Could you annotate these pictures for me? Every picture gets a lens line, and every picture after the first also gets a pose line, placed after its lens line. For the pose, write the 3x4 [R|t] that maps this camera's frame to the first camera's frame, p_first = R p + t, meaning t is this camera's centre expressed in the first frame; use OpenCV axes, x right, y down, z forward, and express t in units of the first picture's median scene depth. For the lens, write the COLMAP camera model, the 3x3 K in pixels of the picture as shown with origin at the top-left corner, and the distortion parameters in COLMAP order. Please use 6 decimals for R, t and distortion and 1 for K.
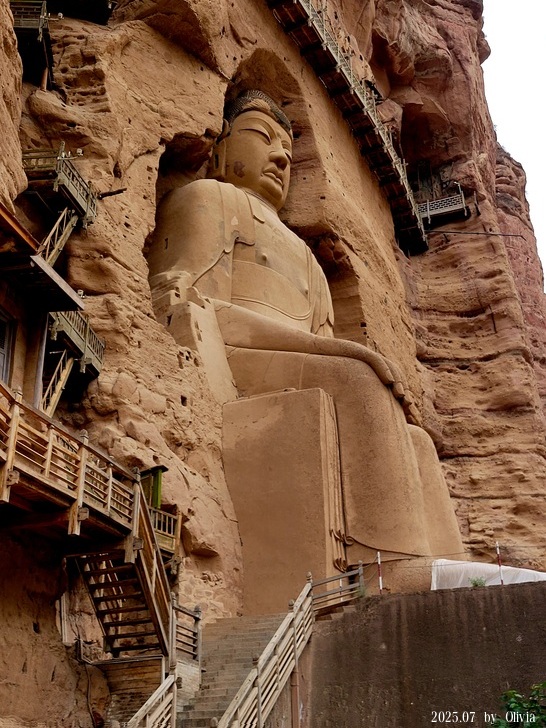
lens RADIAL K [[911.0, 0, 273.0], [0, 911.0, 364.0], [0, 0, 1]] dist [0.023533, 0.080394]
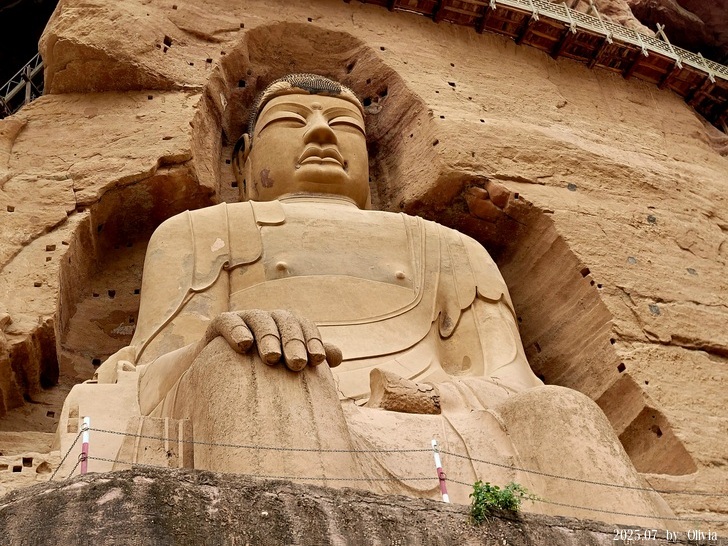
lens RADIAL K [[1036.3, 0, 364.3], [0, 1036.3, 290.7], [0, 0, 1]] dist [0.030357, 0.062311]
pose [[0.720145, -0.510185, -0.470216, 0.254699], [0.387036, 0.857867, -0.338034, 0.118161], [0.575843, 0.061443, 0.815249, 0.282491]]
